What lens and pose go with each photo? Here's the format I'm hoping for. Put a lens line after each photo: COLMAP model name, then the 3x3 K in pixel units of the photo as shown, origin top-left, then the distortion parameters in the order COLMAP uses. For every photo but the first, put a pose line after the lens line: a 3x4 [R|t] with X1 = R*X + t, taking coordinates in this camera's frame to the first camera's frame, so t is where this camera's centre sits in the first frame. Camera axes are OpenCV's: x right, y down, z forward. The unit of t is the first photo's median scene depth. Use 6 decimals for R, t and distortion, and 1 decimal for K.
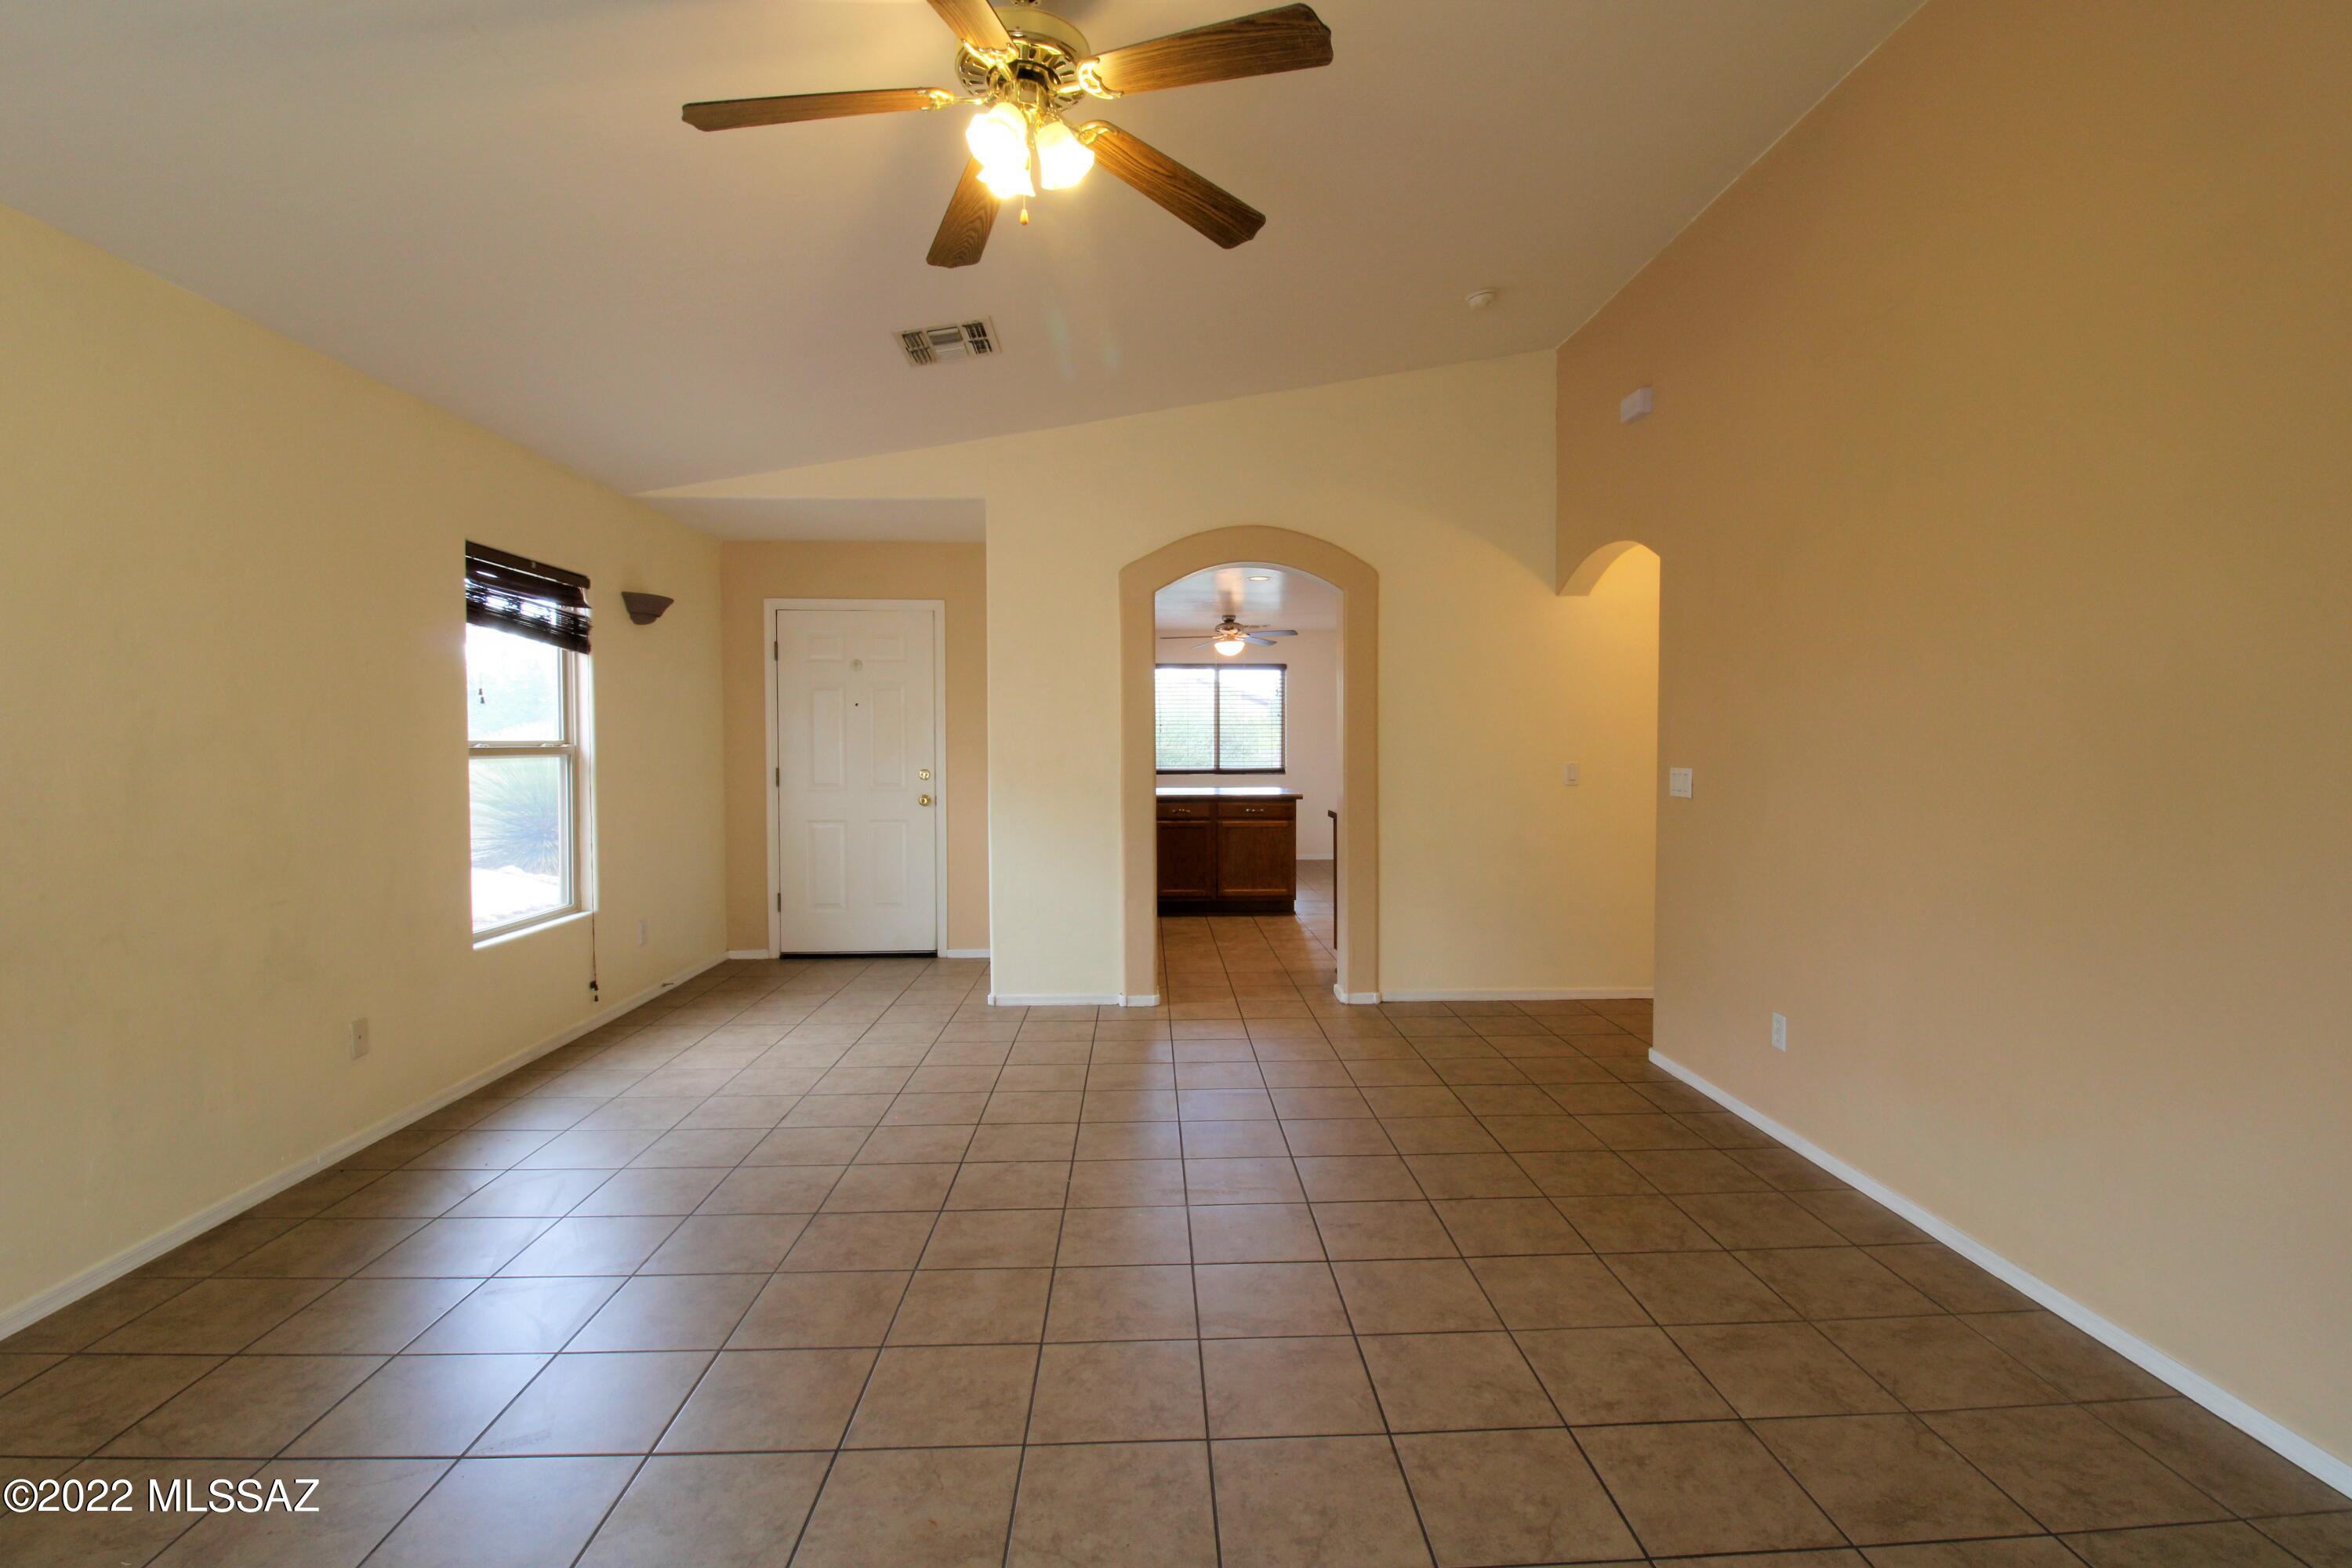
lens RADIAL K [[1094.4, 0, 1178.7], [0, 1094.4, 772.7], [0, 0, 1]] dist [0.000927, -0.000002]
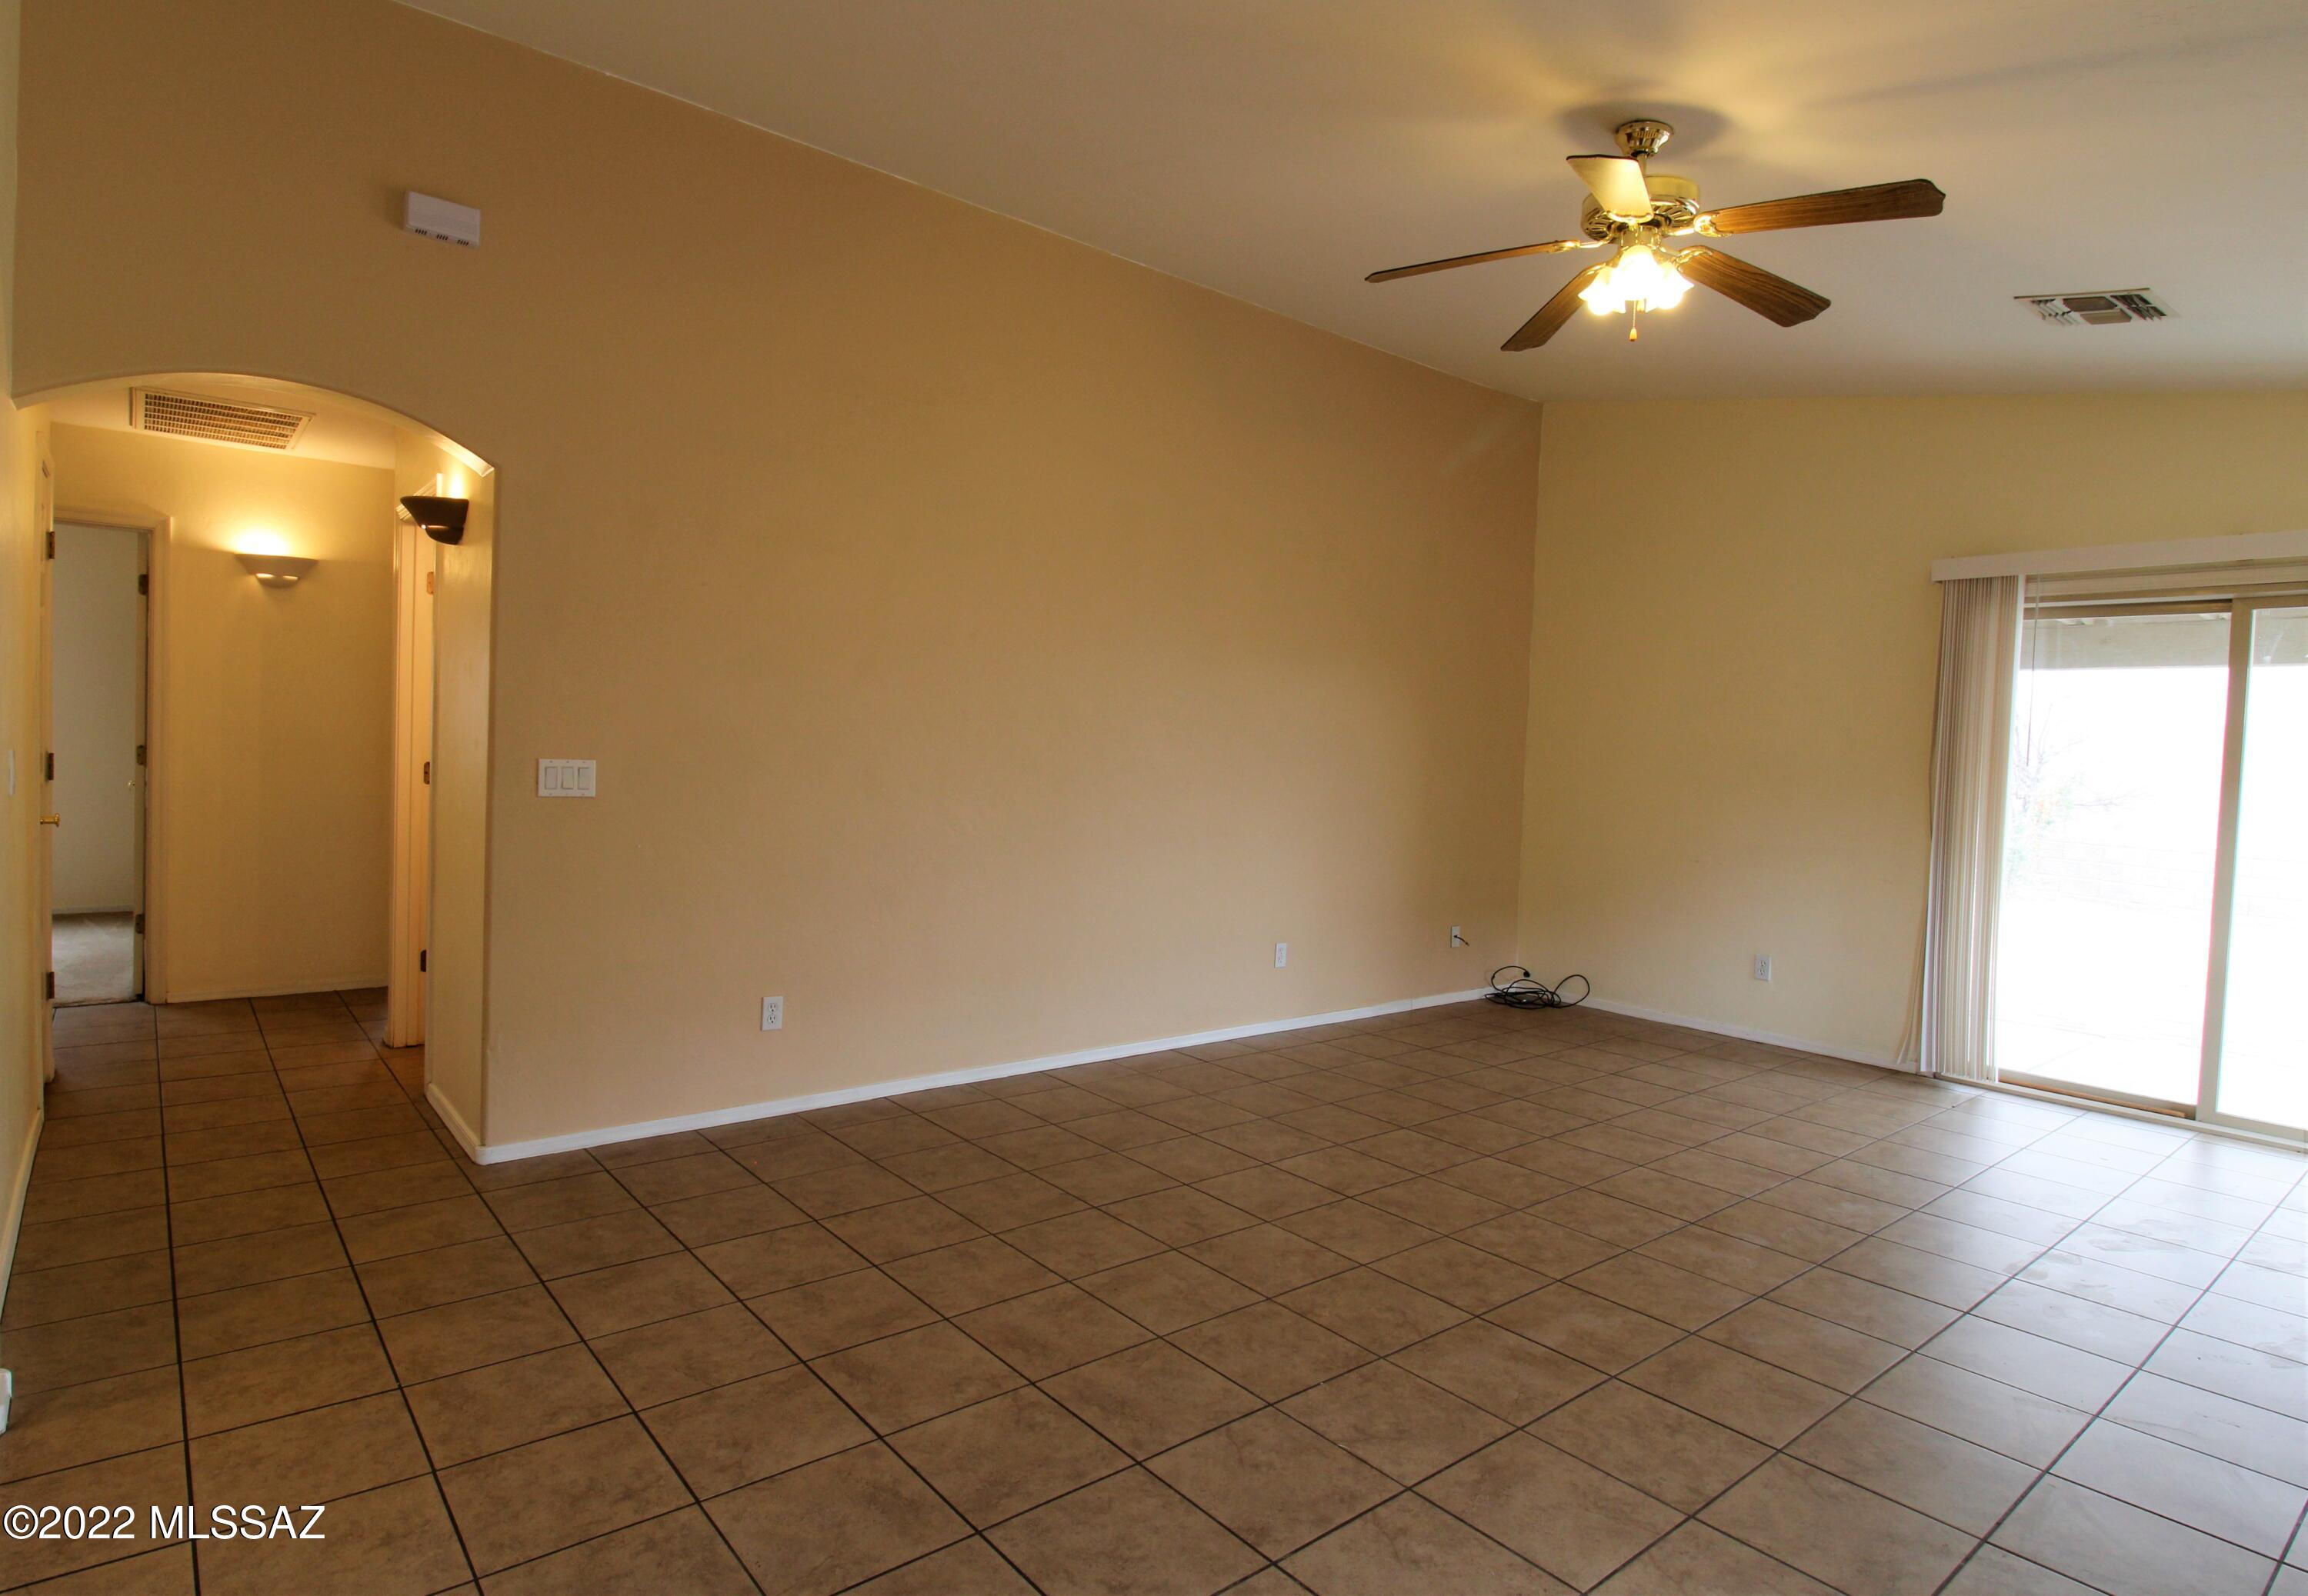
lens RADIAL K [[1230.8, 0, 1146.3], [0, 1230.8, 798.7], [0, 0, 1]] dist [-0.004728, -0.001509]
pose [[-0.607563, -0.055103, 0.792358, -0.789867], [-0.012351, 0.998125, 0.059942, -0.054888], [-0.794176, 0.026632, -0.607104, 1.943706]]
